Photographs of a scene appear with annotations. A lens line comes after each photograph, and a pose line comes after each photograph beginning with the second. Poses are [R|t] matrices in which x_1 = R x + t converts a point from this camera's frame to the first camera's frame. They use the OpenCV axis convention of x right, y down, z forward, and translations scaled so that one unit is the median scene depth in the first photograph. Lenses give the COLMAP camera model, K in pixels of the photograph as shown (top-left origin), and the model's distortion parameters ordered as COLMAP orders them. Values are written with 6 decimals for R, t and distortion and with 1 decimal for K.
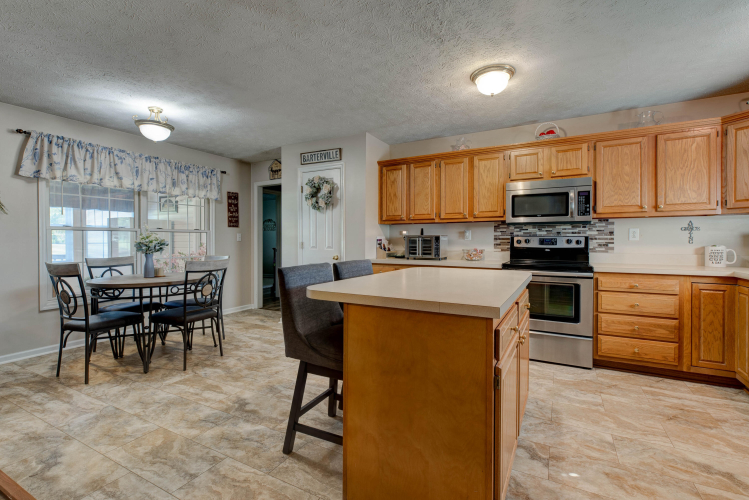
lens RADIAL K [[343.6, 0, 371.5], [0, 343.6, 243.1], [0, 0, 1]] dist [0.005838, 0.000512]
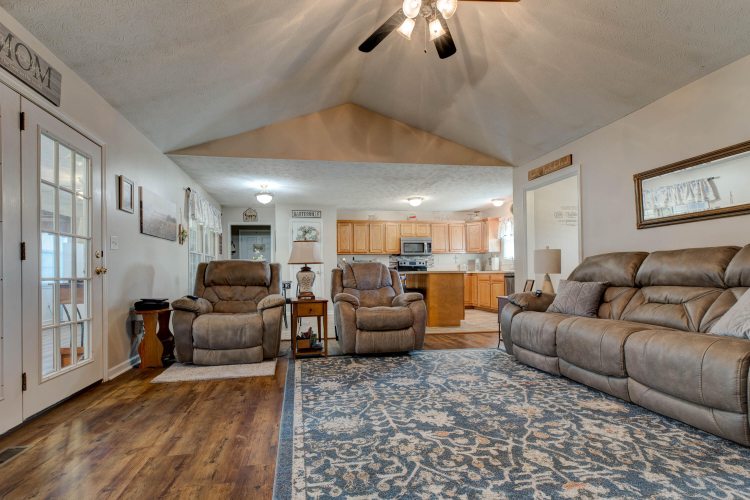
lens RADIAL K [[344.1, 0, 342.4], [0, 344.1, 269.6], [0, 0, 1]] dist [0.005838, 0.000512]
pose [[0.810146, -0.000319, 0.586228, -1.400306], [0.014764, 0.999694, -0.019859, 0.088726], [-0.586043, 0.024744, 0.809902, -0.689624]]
